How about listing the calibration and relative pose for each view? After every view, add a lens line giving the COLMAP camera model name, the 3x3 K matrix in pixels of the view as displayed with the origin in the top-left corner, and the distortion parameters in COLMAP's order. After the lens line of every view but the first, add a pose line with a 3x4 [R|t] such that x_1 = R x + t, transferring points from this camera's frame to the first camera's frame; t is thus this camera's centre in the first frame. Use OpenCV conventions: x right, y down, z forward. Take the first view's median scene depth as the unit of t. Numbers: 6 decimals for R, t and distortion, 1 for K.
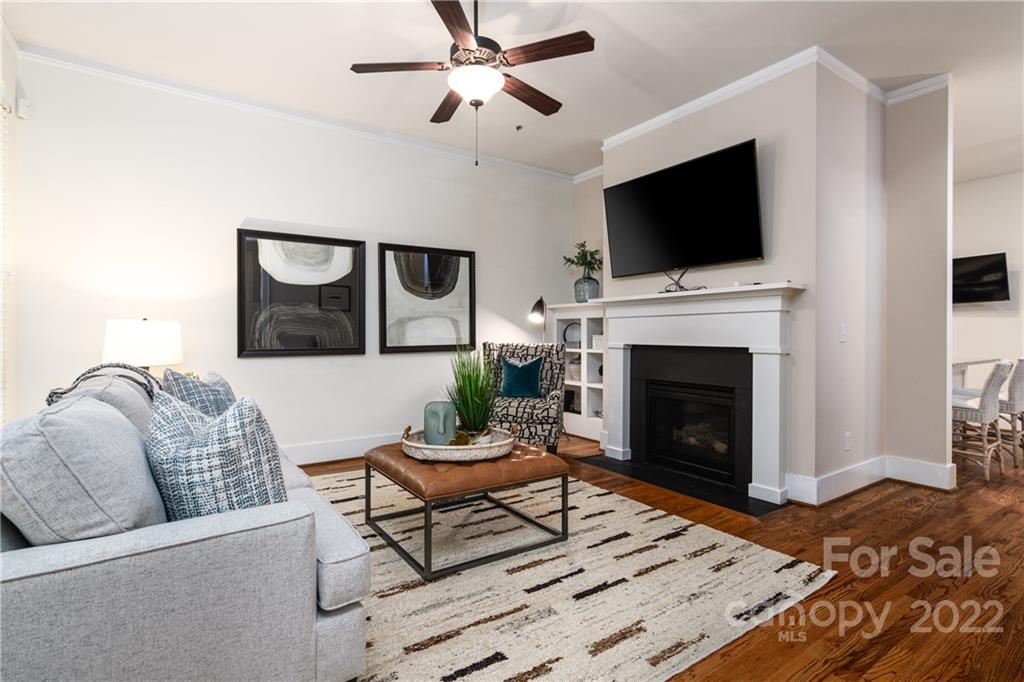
lens RADIAL K [[493.6, 0, 513.1], [0, 493.6, 341.0], [0, 0, 1]] dist [0.004497, 0.000911]
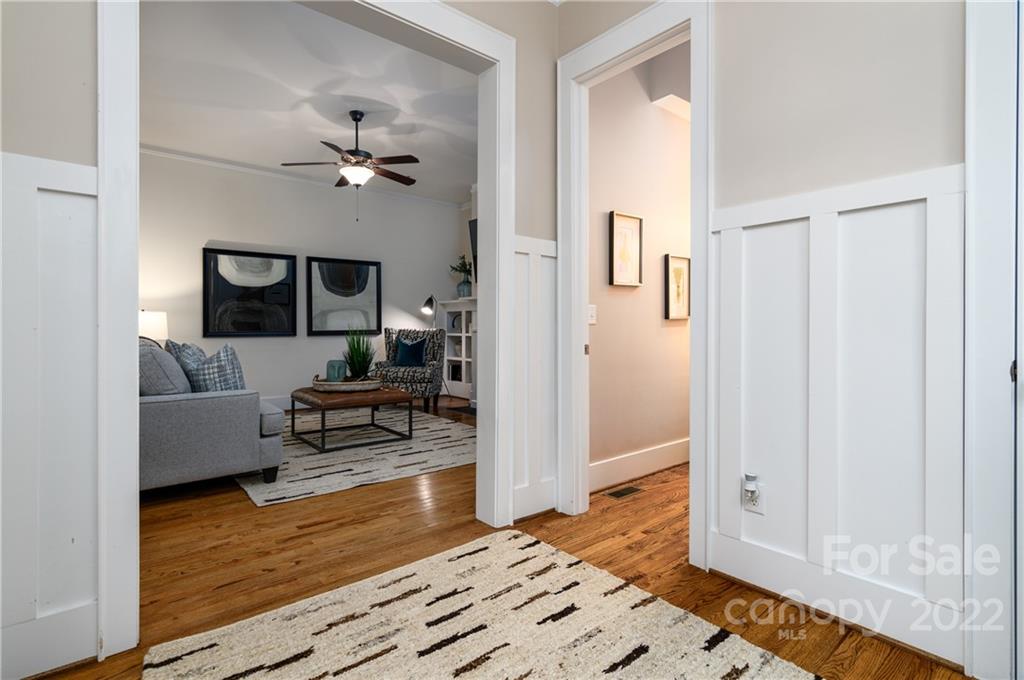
lens RADIAL K [[493.6, 0, 509.7], [0, 493.6, 332.4], [0, 0, 1]] dist [0.004497, 0.000911]
pose [[0.995963, -0.000655, 0.089757, 0.181830], [0.001055, 0.999990, -0.004402, 0.023880], [-0.089753, 0.004479, 0.995954, -0.459780]]
